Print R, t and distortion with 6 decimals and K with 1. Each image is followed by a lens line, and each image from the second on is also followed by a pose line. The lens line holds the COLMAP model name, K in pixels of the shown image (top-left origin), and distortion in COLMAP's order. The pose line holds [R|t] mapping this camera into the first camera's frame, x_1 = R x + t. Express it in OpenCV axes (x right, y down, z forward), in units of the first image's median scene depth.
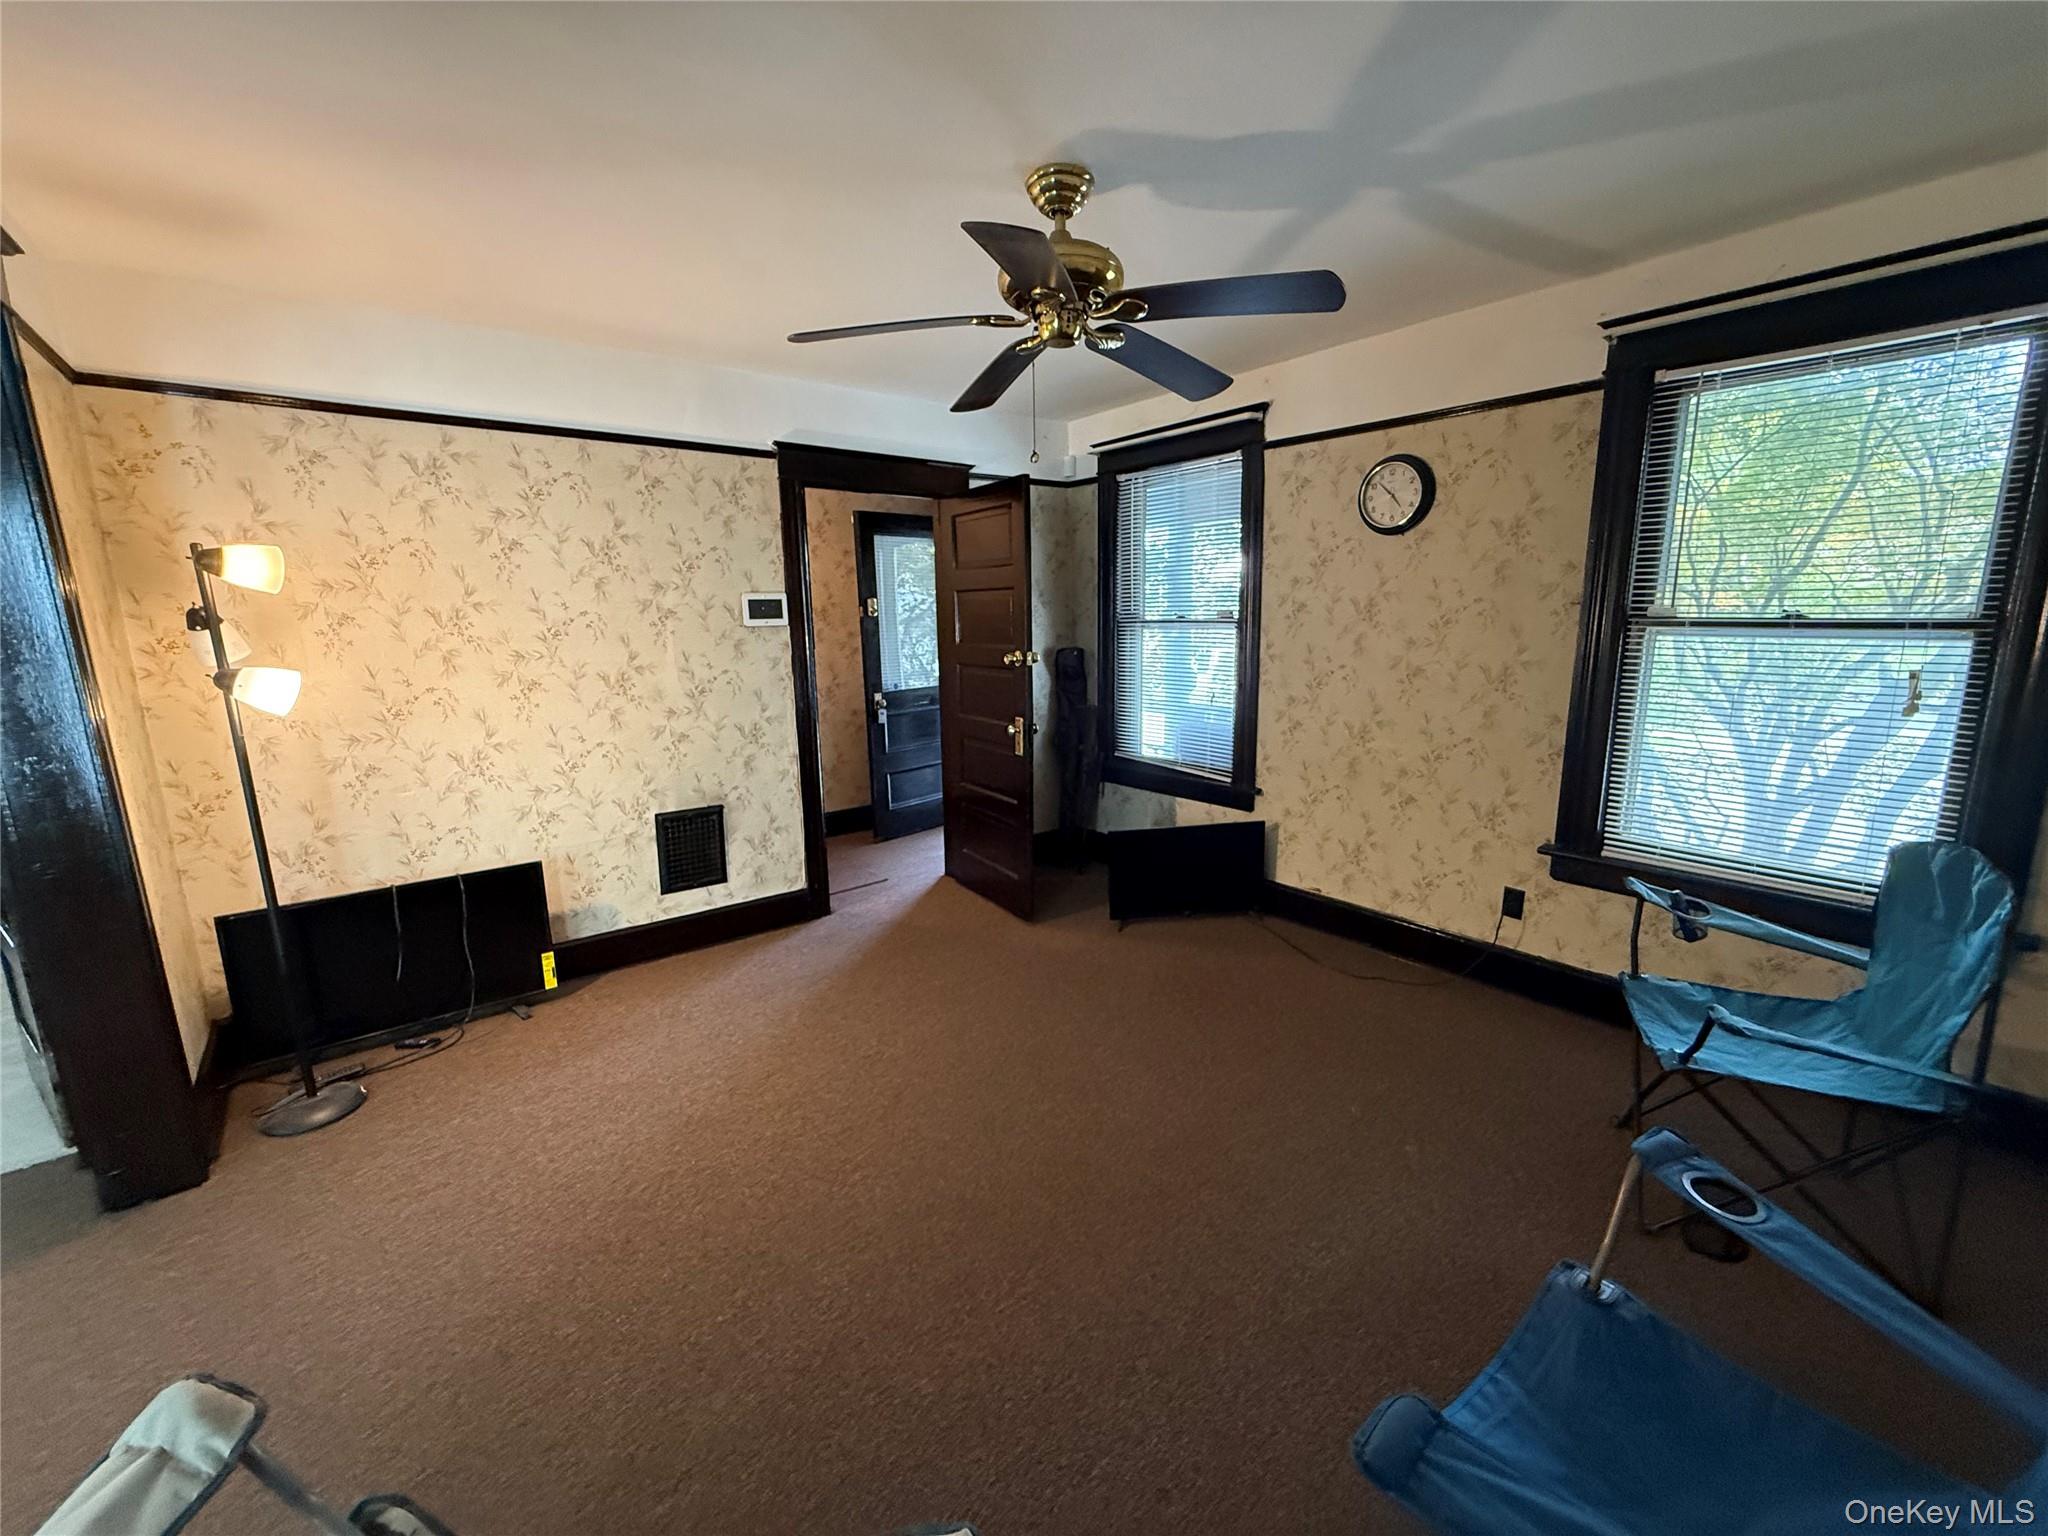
lens RADIAL K [[819.1, 0, 1026.9], [0, 819.1, 772.0], [0, 0, 1]] dist [-0.000903, -0.000407]
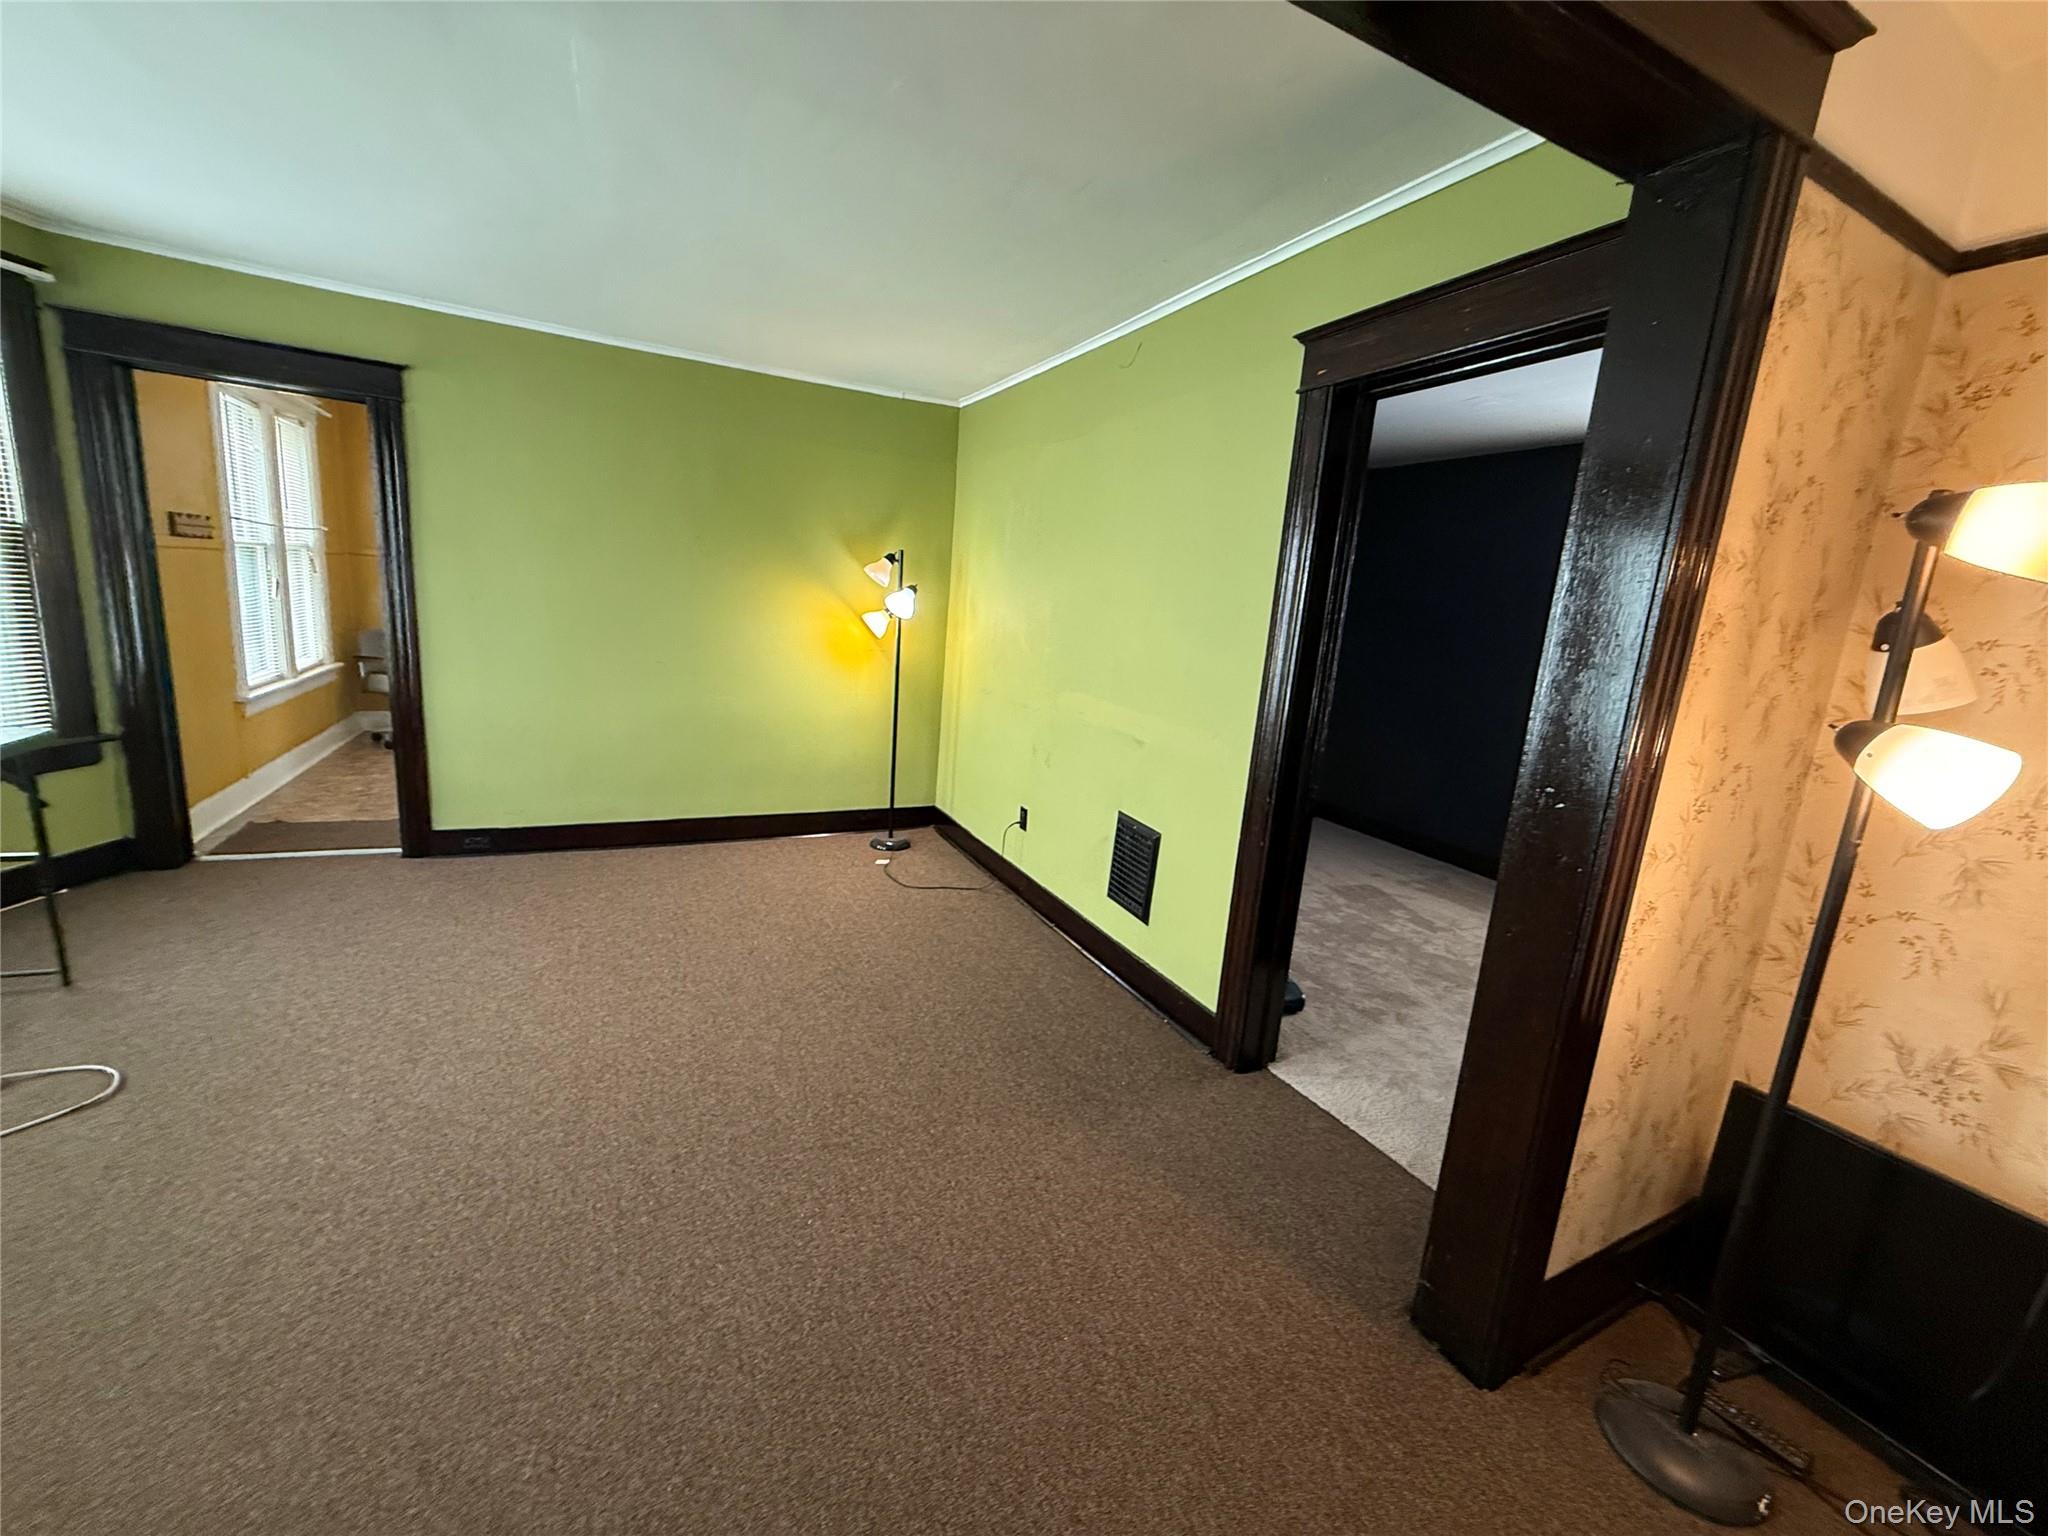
lens RADIAL K [[819.1, 0, 1021.5], [0, 819.1, 771.5], [0, 0, 1]] dist [-0.000903, -0.000407]
pose [[-0.213821, 0.195954, -0.957018, -0.324996], [-0.261118, 0.932563, 0.249287, -0.080005], [0.941328, 0.303197, -0.148234, 0.543418]]
